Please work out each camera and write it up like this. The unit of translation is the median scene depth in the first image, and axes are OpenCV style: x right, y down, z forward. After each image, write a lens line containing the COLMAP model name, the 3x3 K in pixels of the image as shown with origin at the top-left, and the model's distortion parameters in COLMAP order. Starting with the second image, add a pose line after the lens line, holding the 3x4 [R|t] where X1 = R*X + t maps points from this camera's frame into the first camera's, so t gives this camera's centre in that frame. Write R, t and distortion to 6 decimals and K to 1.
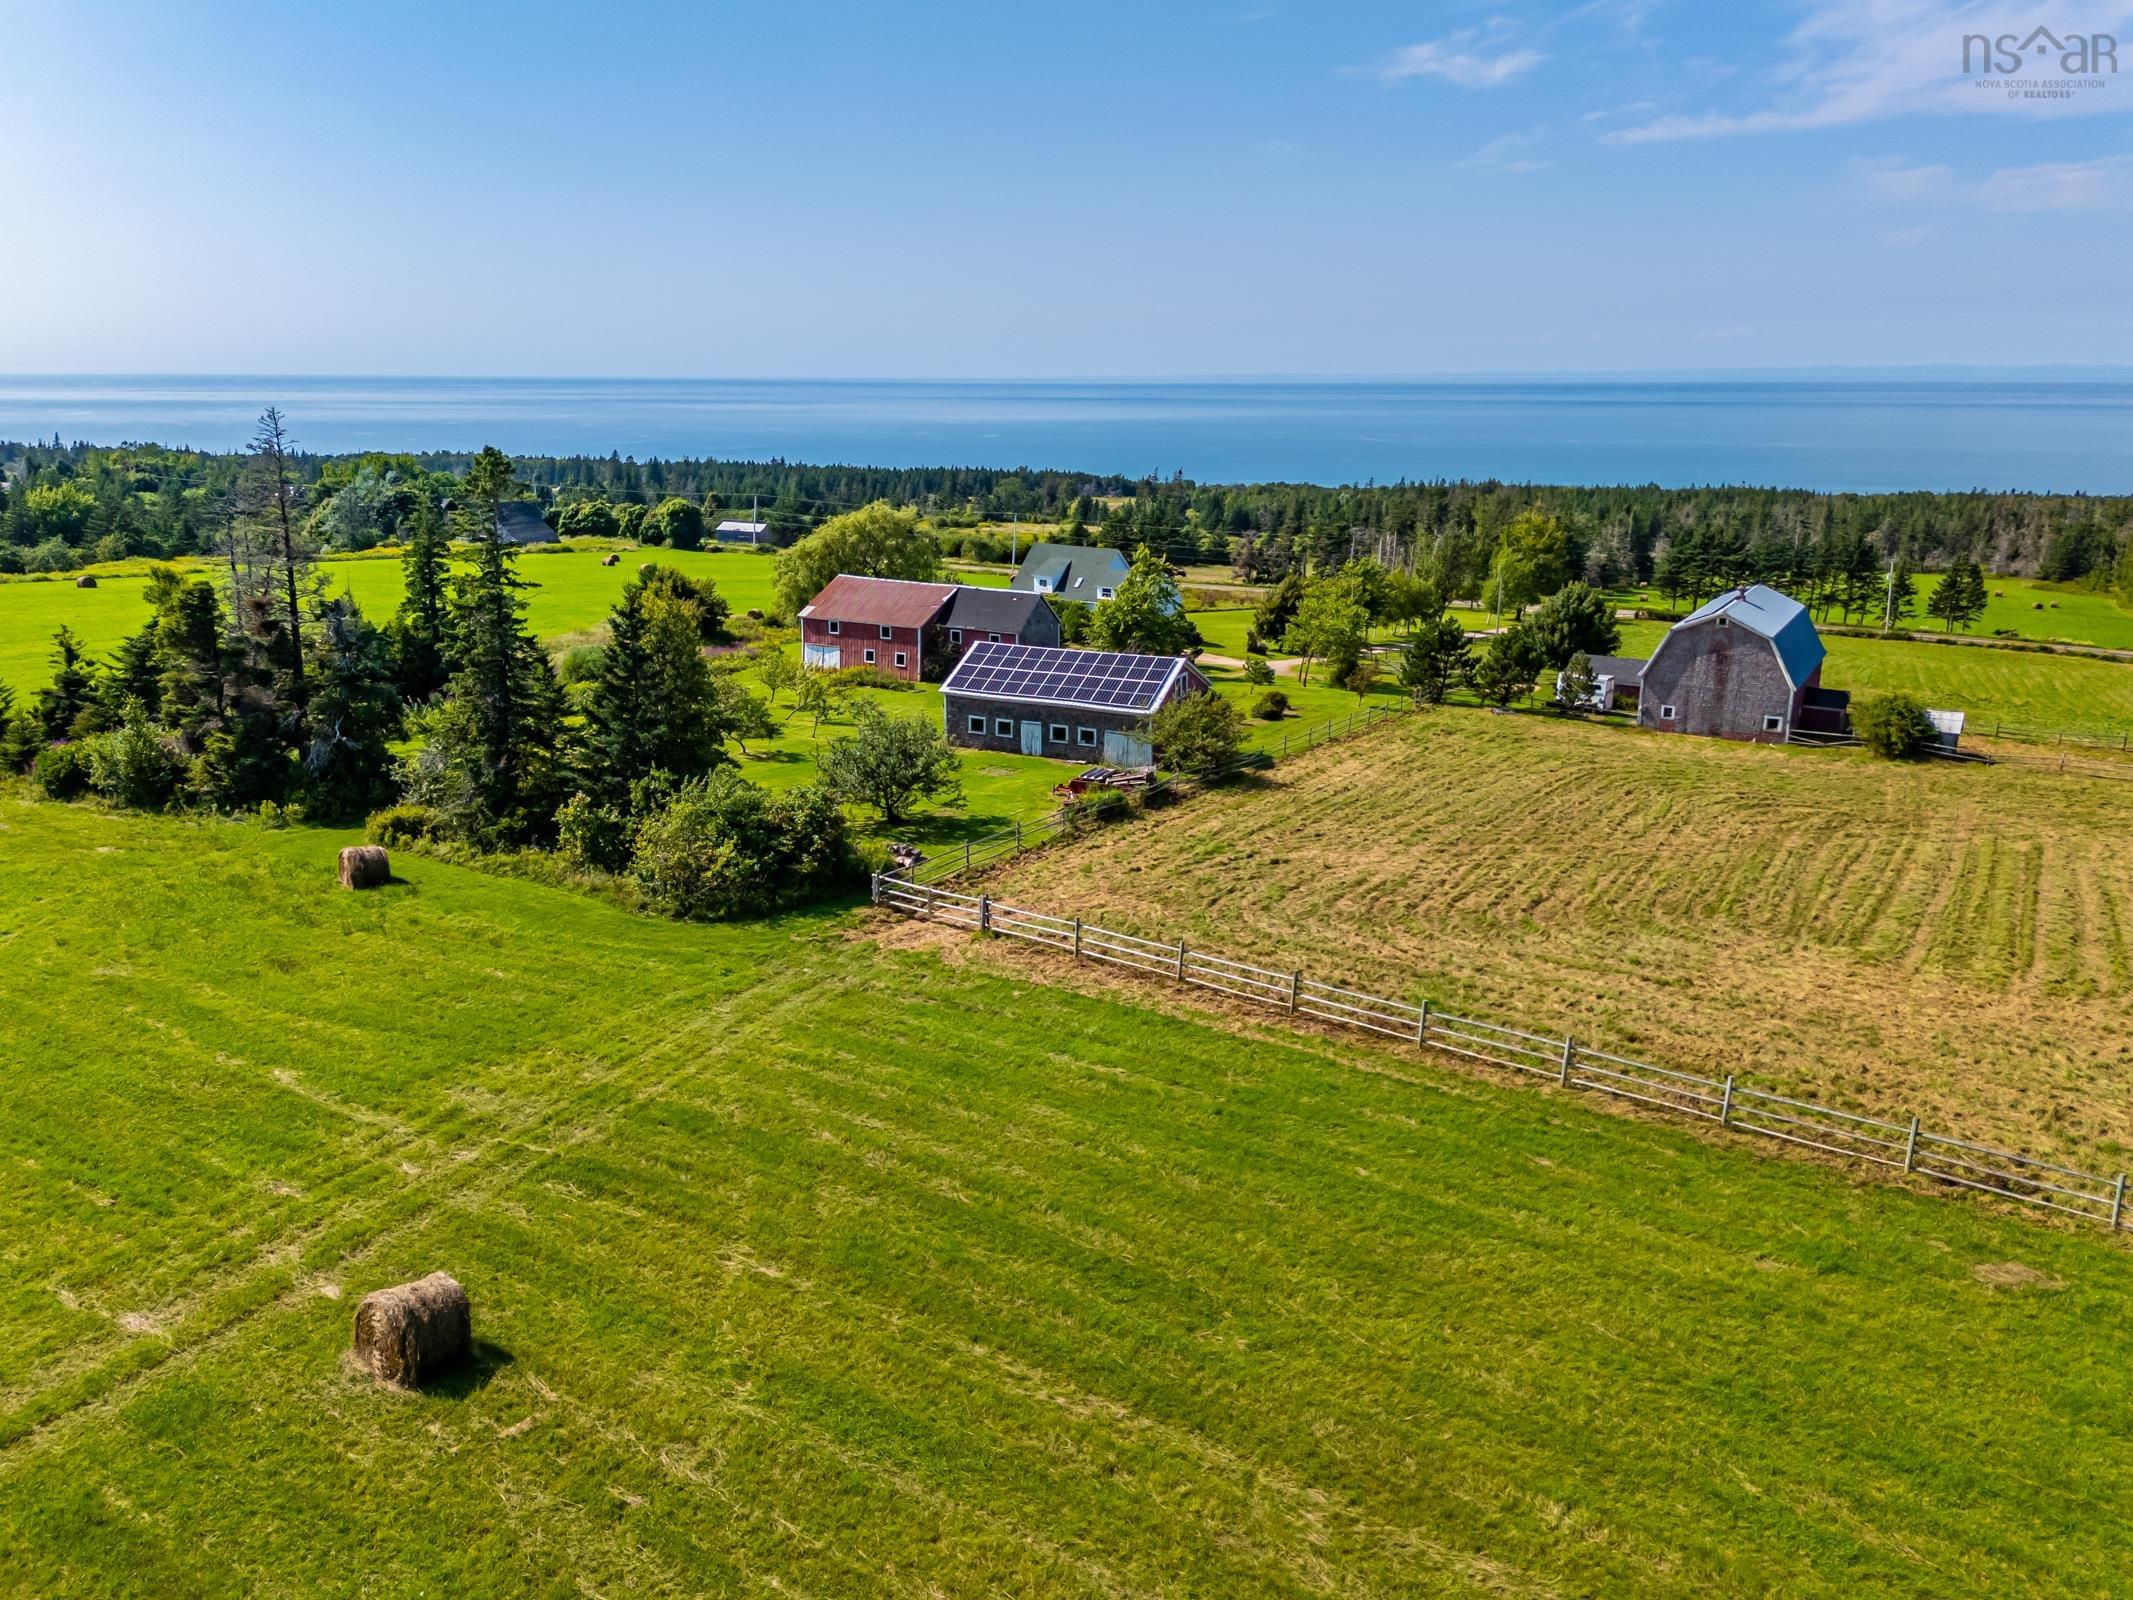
lens RADIAL K [[1529.6, 0, 1066.5], [0, 1529.6, 800.0], [0, 0, 1]] dist [0.070991, -0.078657]
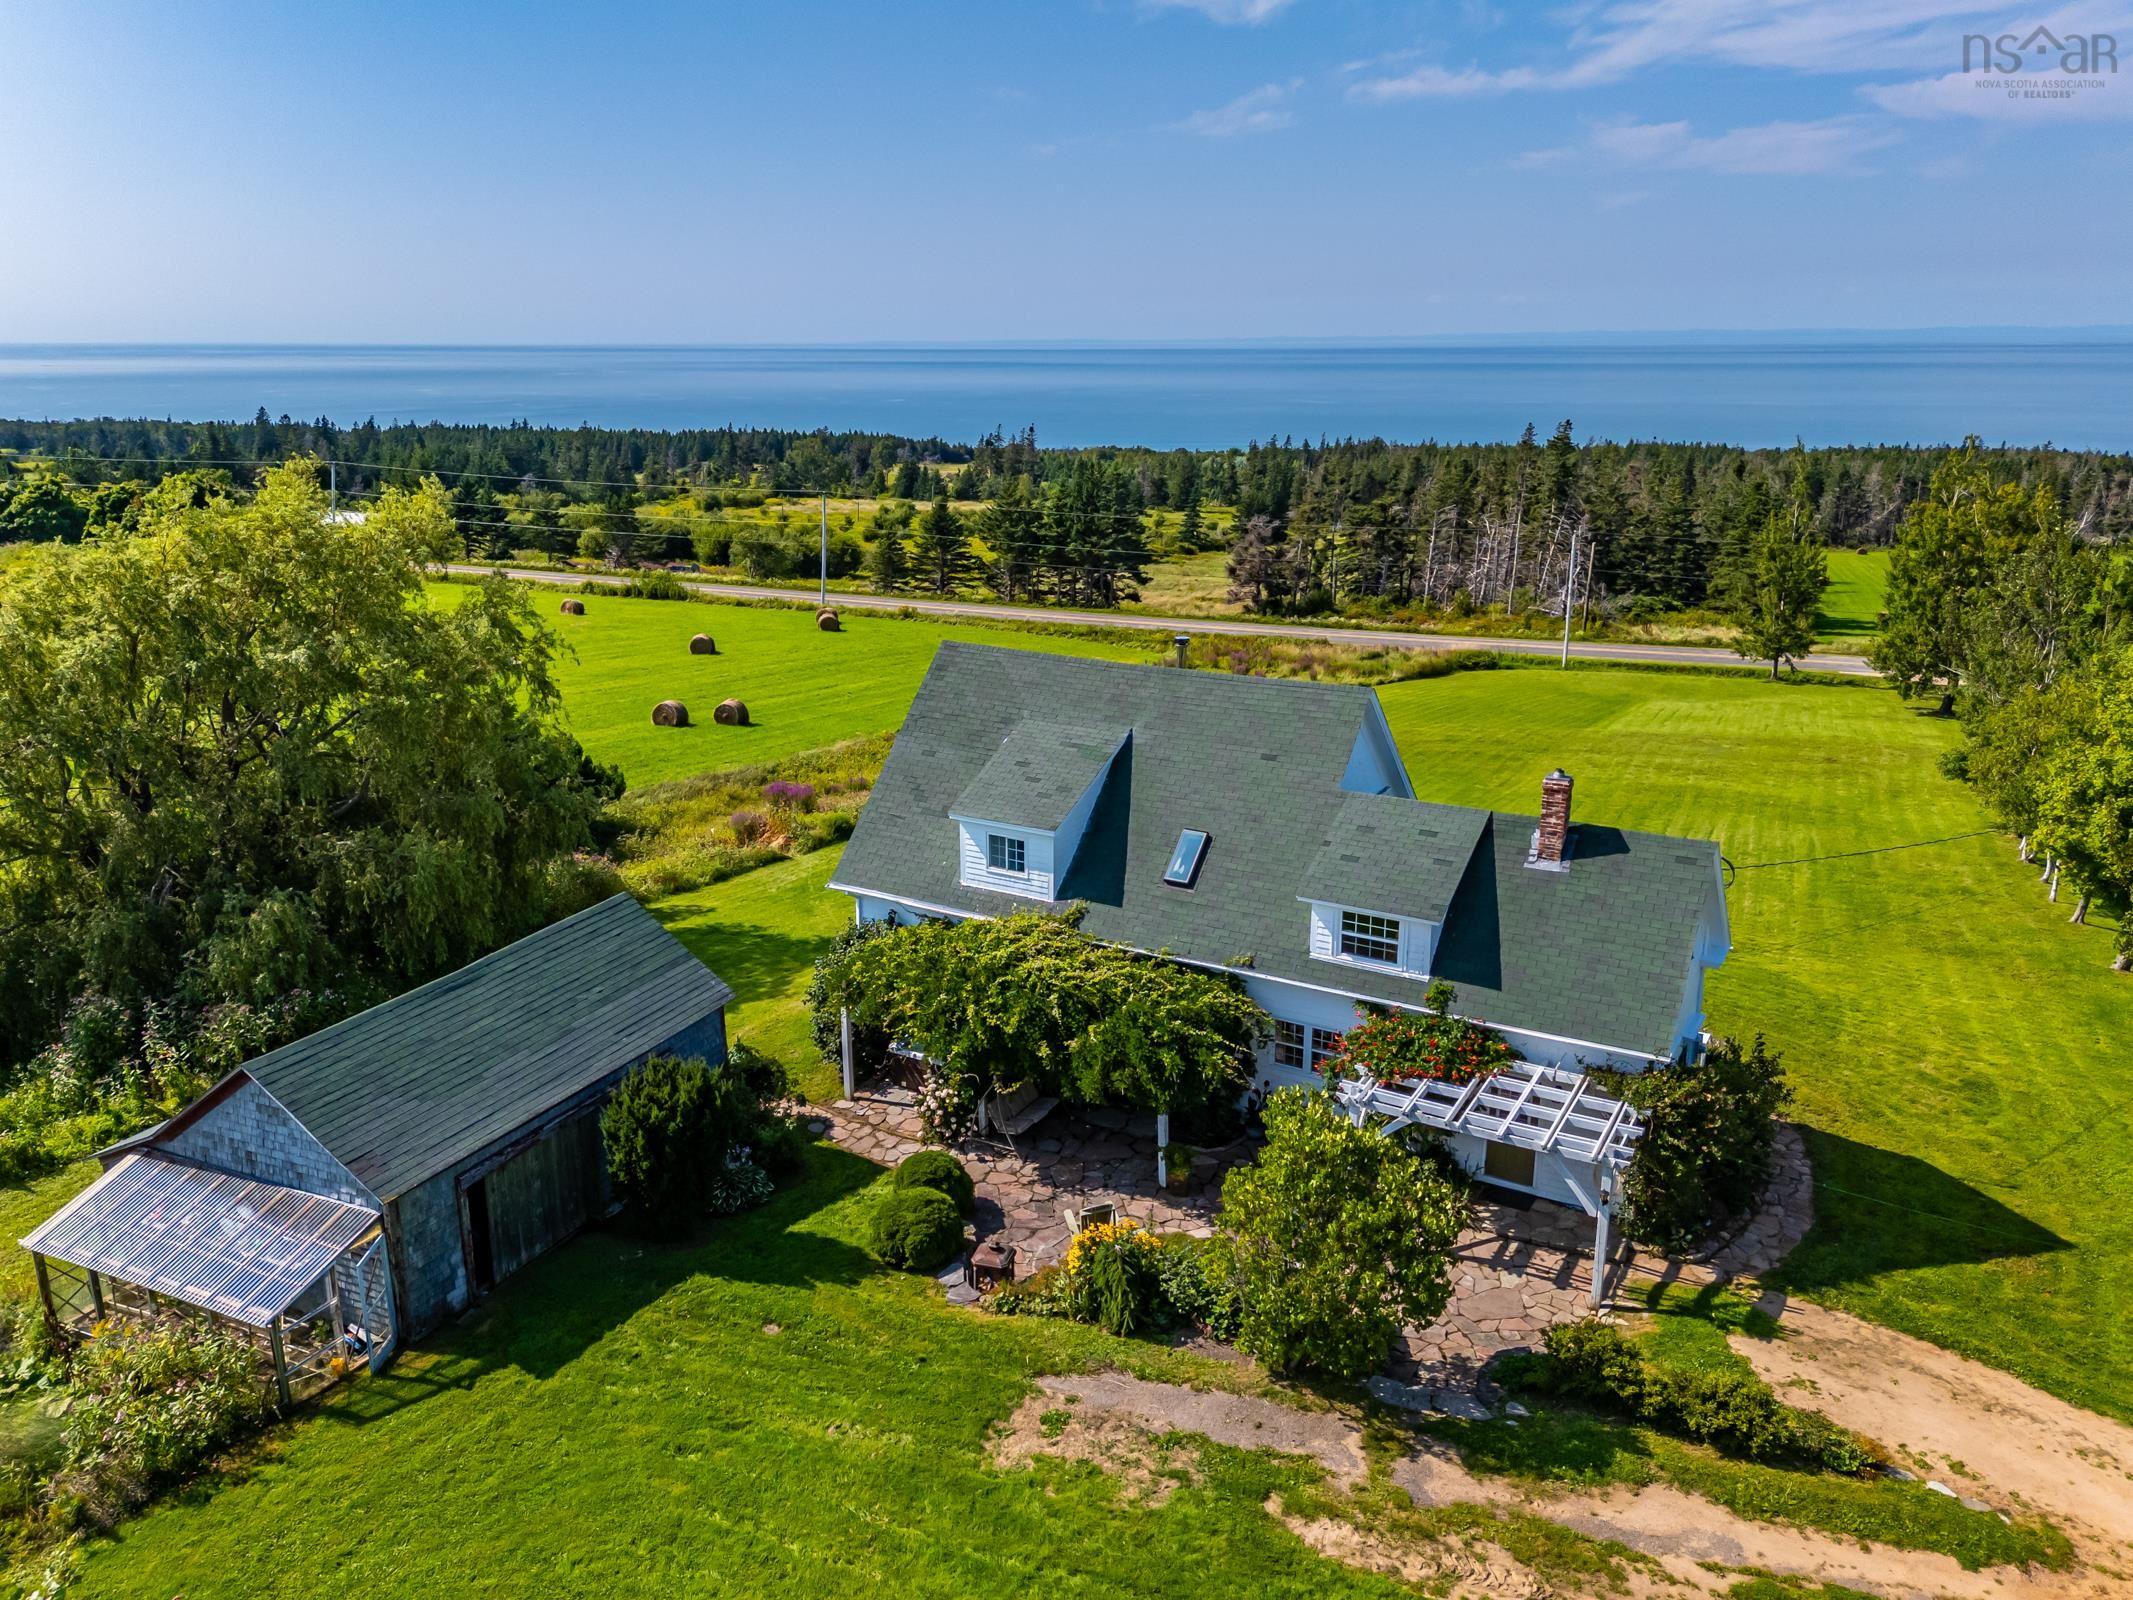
lens RADIAL K [[1529.6, 0, 1066.5], [0, 1529.6, 800.0], [0, 0, 1]] dist [0.070991, -0.078657]
pose [[0.991787, -0.040461, 0.121335, -0.009286], [0.038008, 0.999025, 0.022468, -0.044366], [-0.122126, -0.017672, 0.992357, 0.230088]]
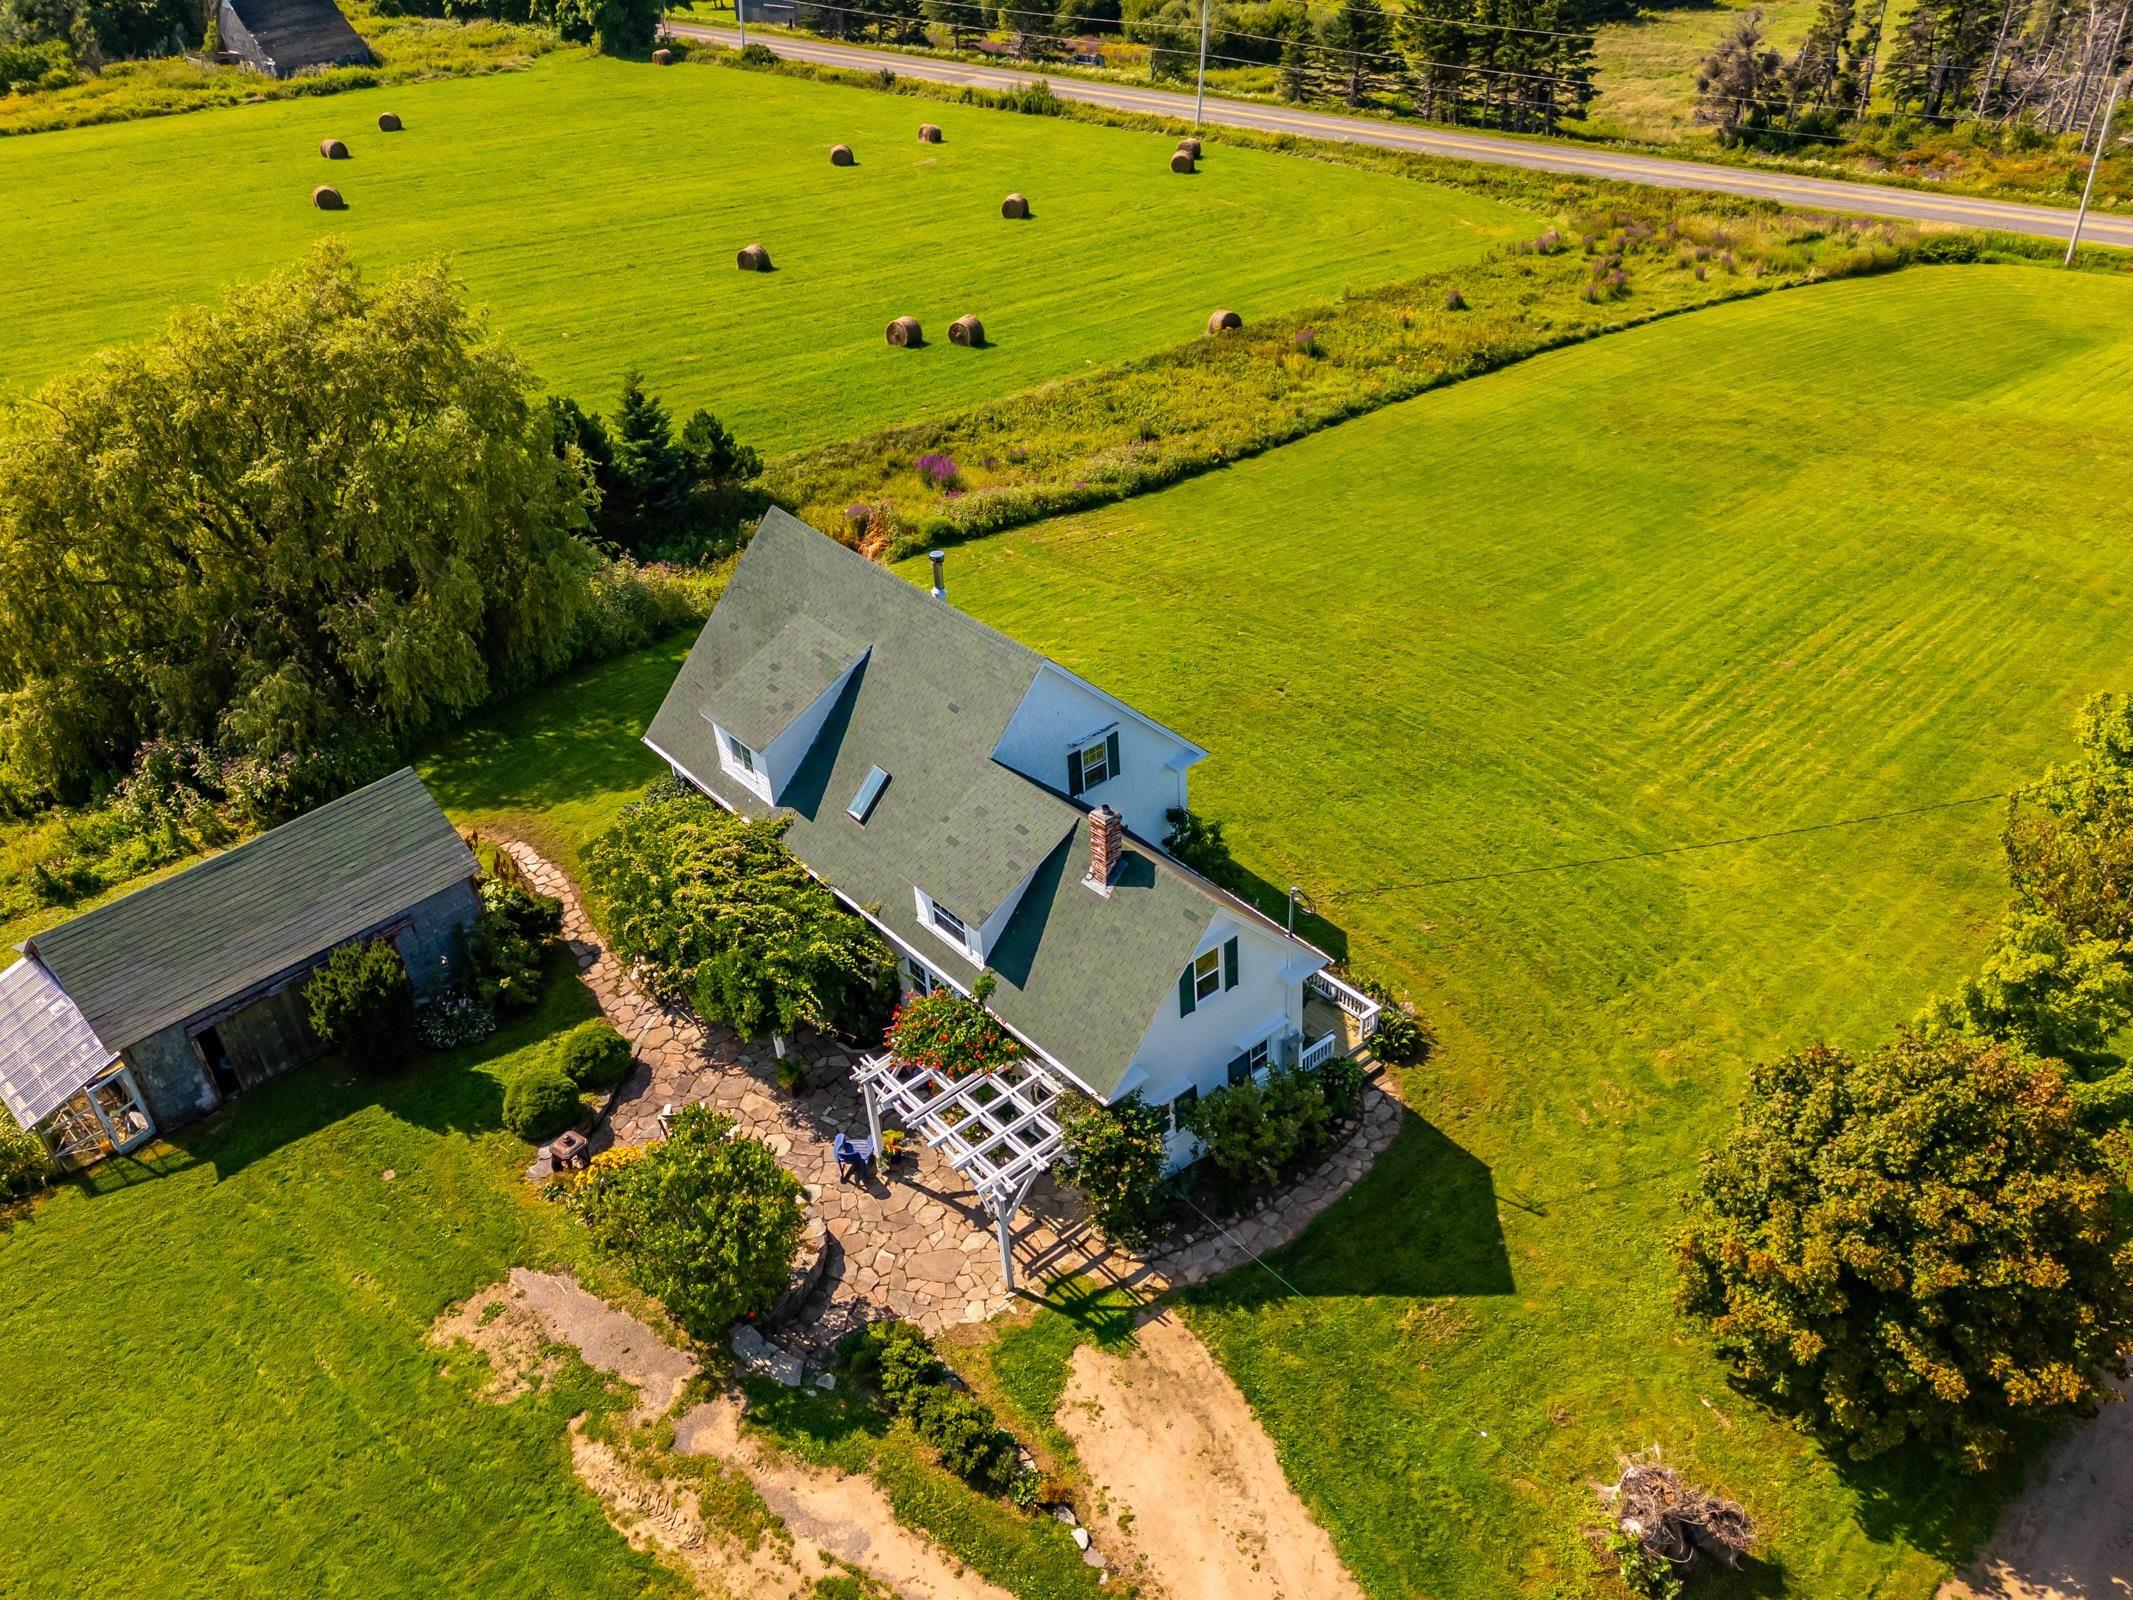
lens RADIAL K [[1628.3, 0, 1066.5], [0, 1628.3, 800.0], [0, 0, 1]] dist [0.085590, -0.092810]
pose [[0.977690, 0.070675, -0.197805, 0.023654], [-0.000439, 0.942381, 0.334542, -0.063022], [0.210051, -0.326991, 0.921388, 0.226664]]
